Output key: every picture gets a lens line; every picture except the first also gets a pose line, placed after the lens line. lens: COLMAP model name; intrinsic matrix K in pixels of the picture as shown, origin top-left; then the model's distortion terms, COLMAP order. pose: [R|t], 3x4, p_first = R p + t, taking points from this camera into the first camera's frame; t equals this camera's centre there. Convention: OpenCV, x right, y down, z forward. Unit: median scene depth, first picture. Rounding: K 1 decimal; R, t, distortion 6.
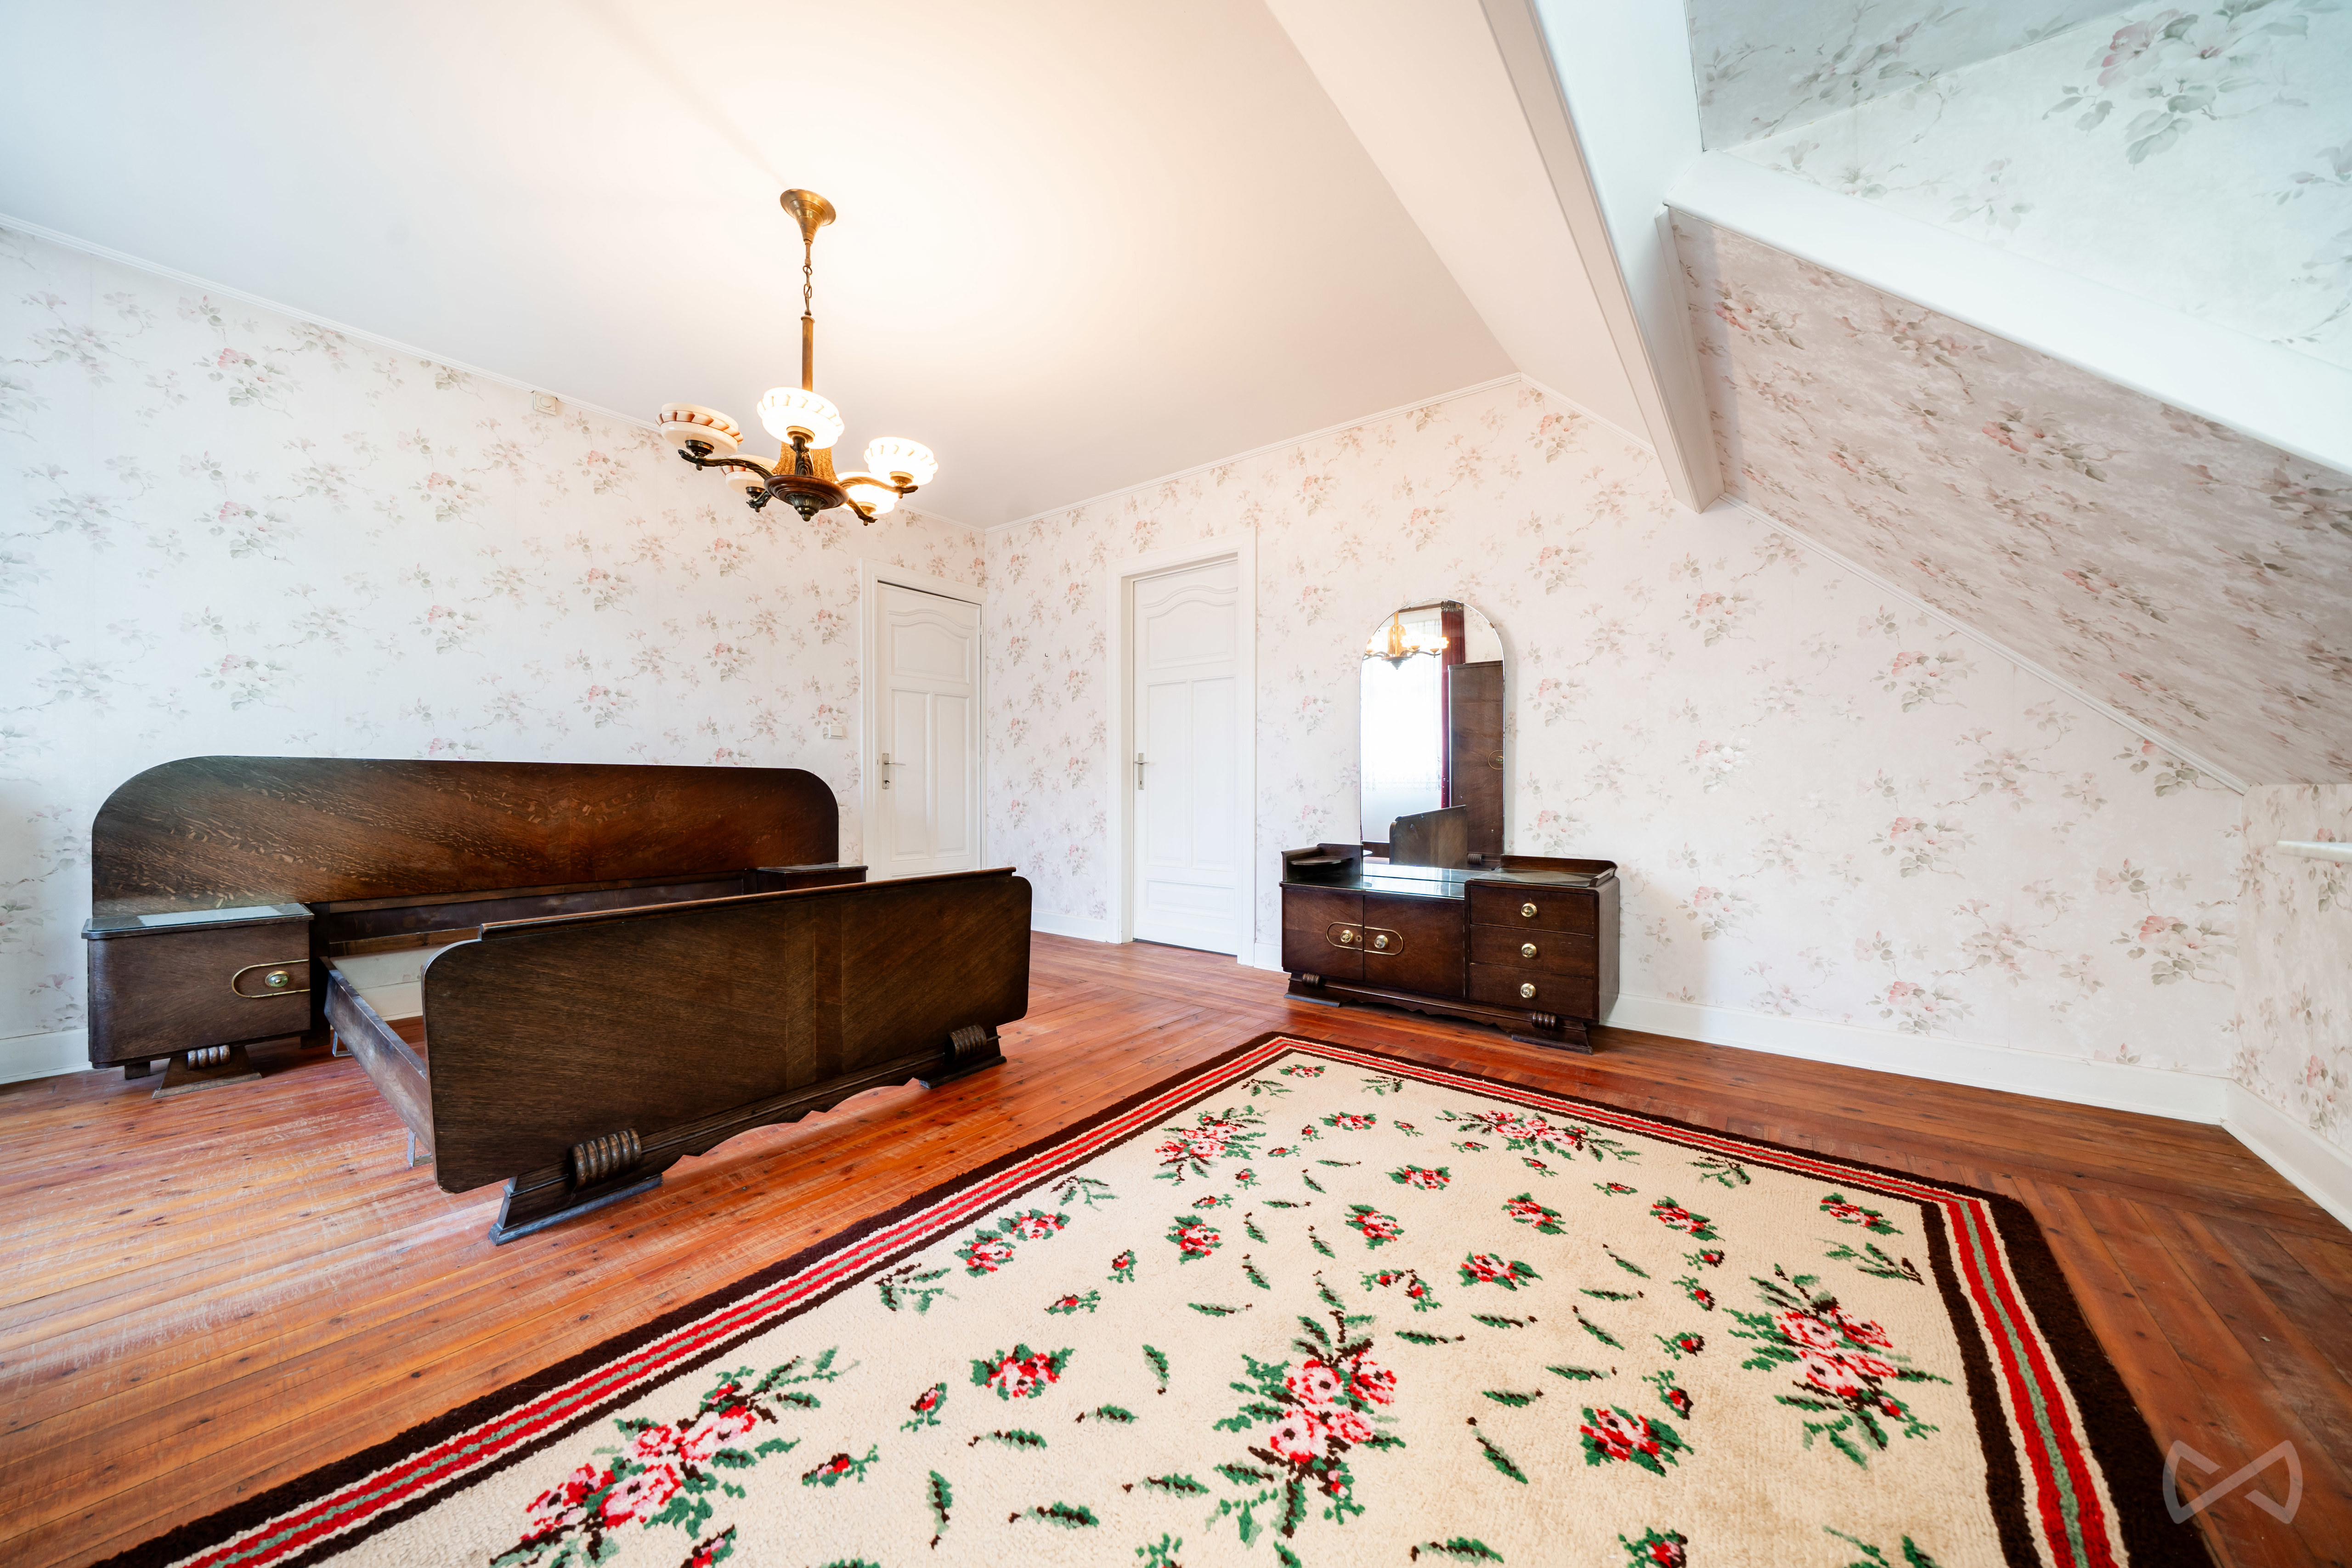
lens RADIAL K [[793.3, 0, 1168.8], [0, 793.3, 777.7], [0, 0, 1]] dist [0.000946, 0.000128]
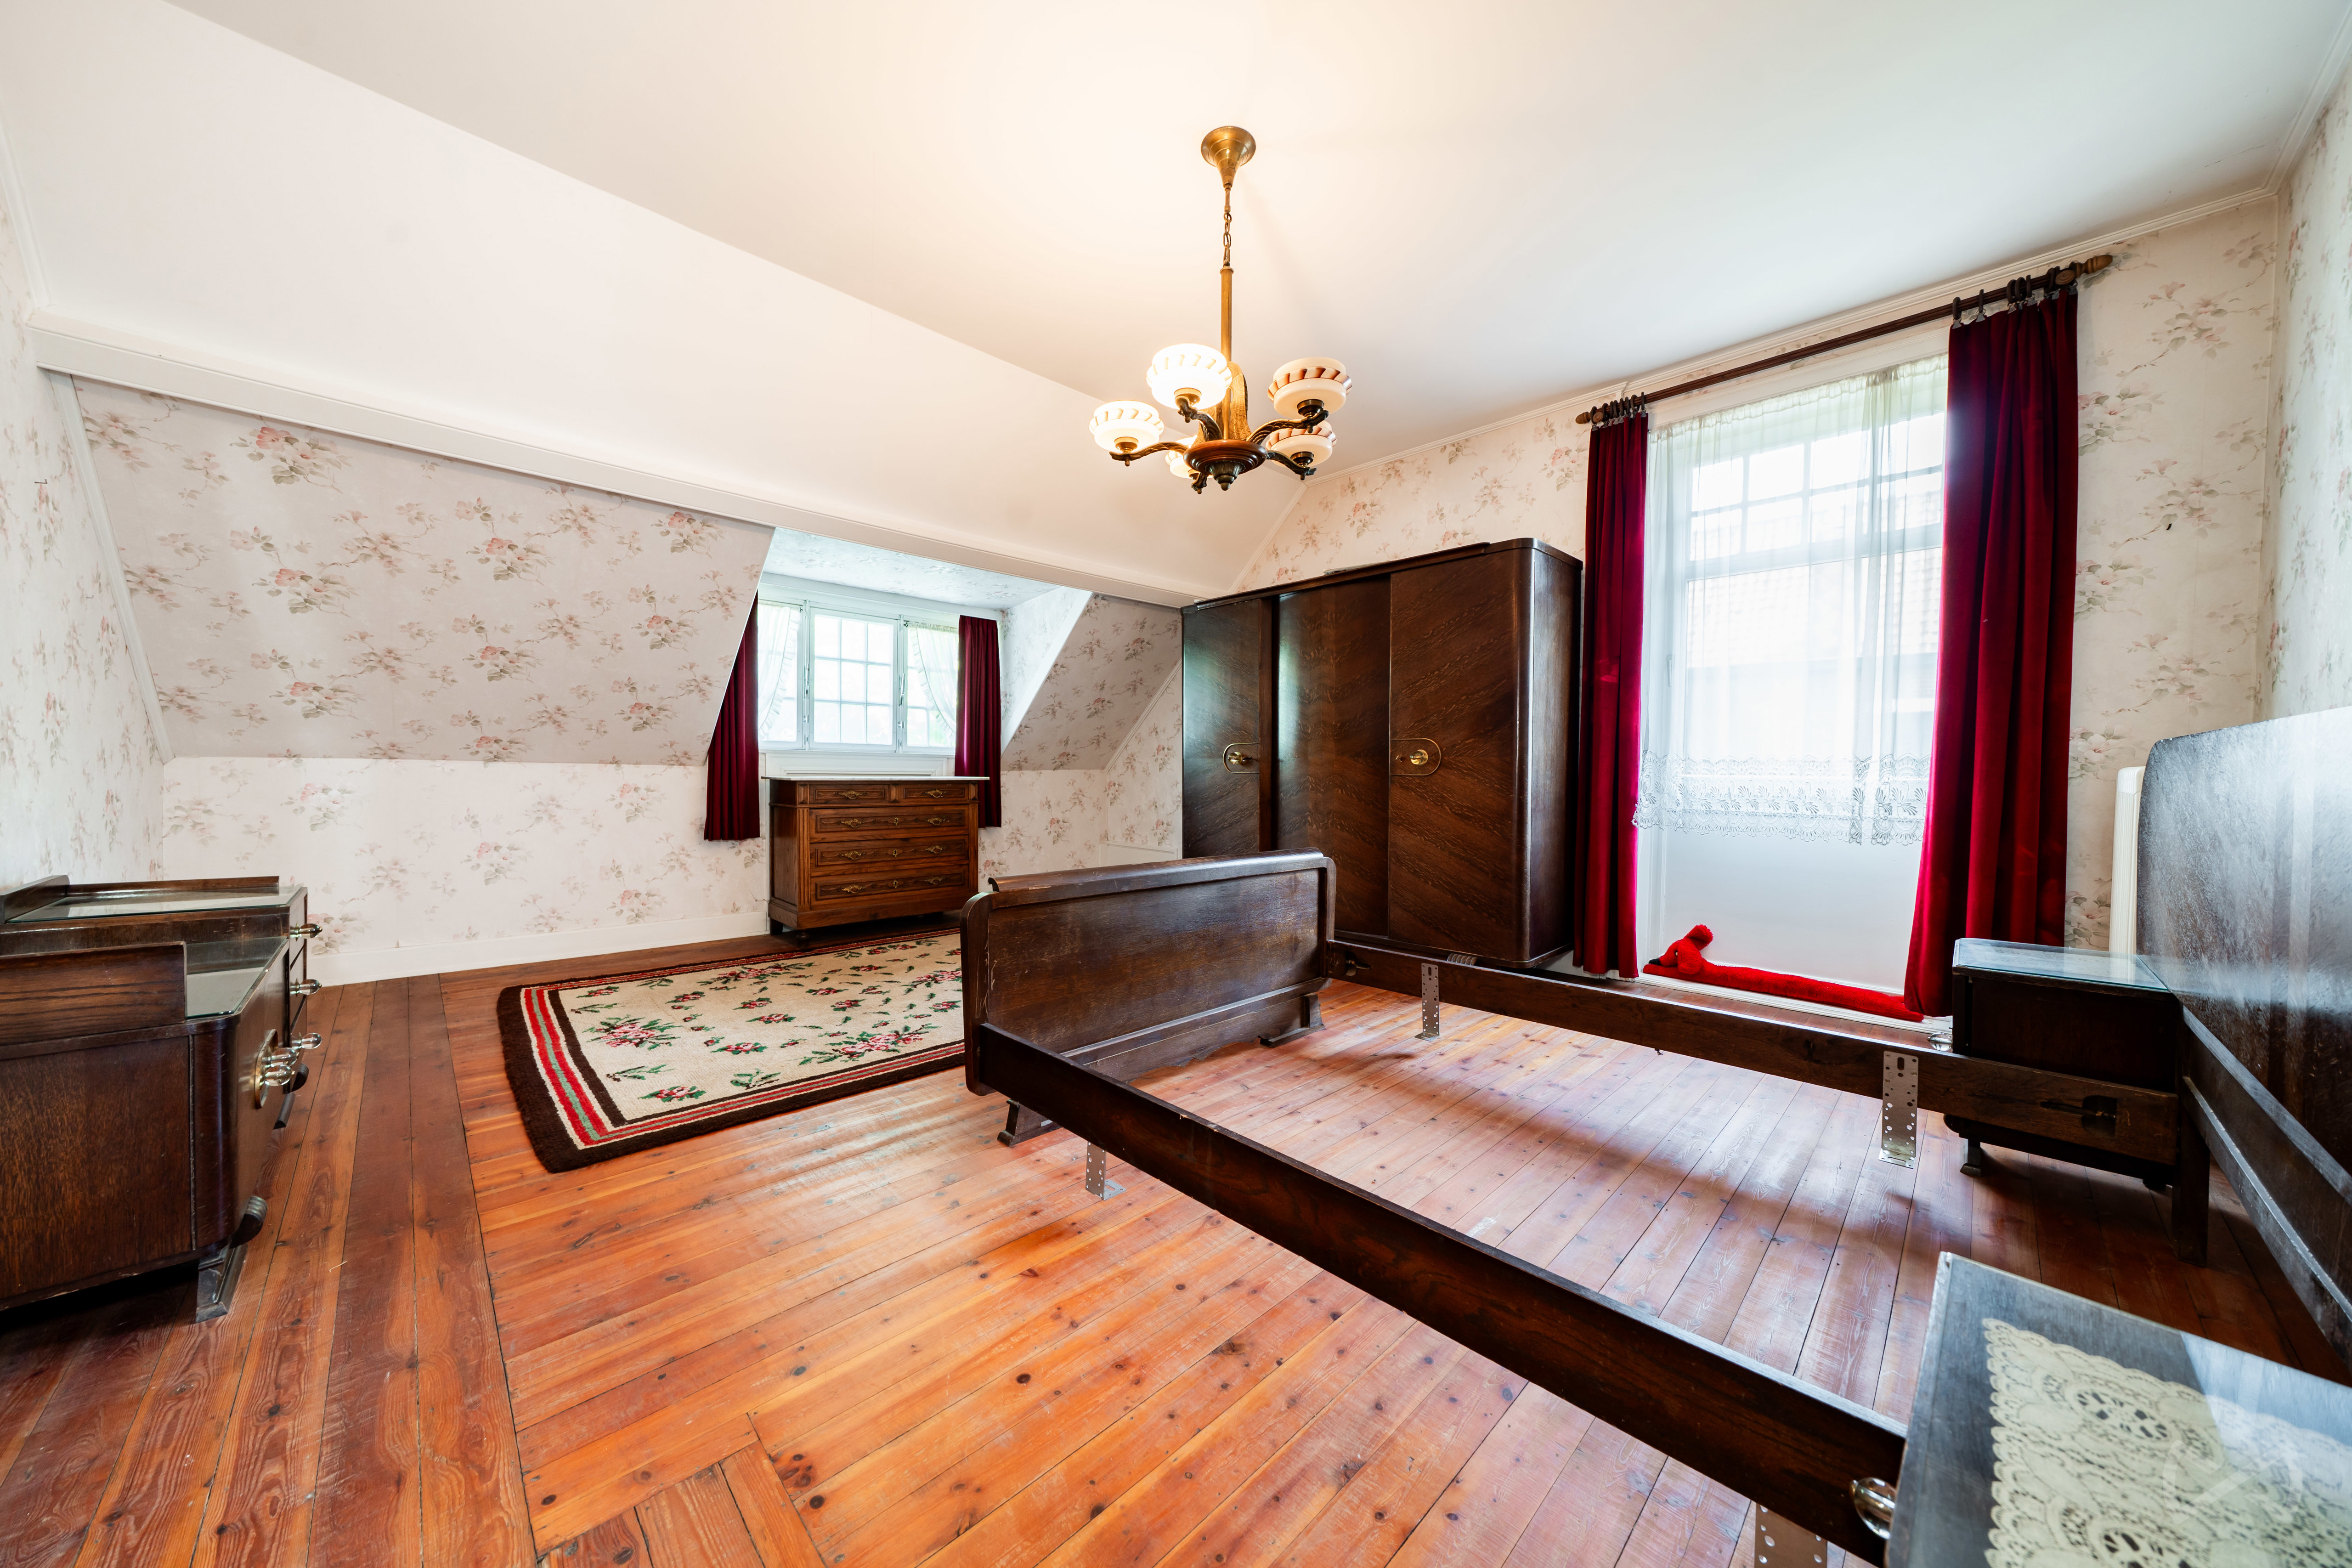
lens RADIAL K [[793.3, 0, 1179.6], [0, 793.3, 785.2], [0, 0, 1]] dist [0.000946, 0.000128]
pose [[-0.989483, -0.018872, 0.143414, -0.657425], [-0.015392, 0.999561, 0.025335, -0.004932], [-0.143829, 0.022861, -0.989338, 2.337236]]
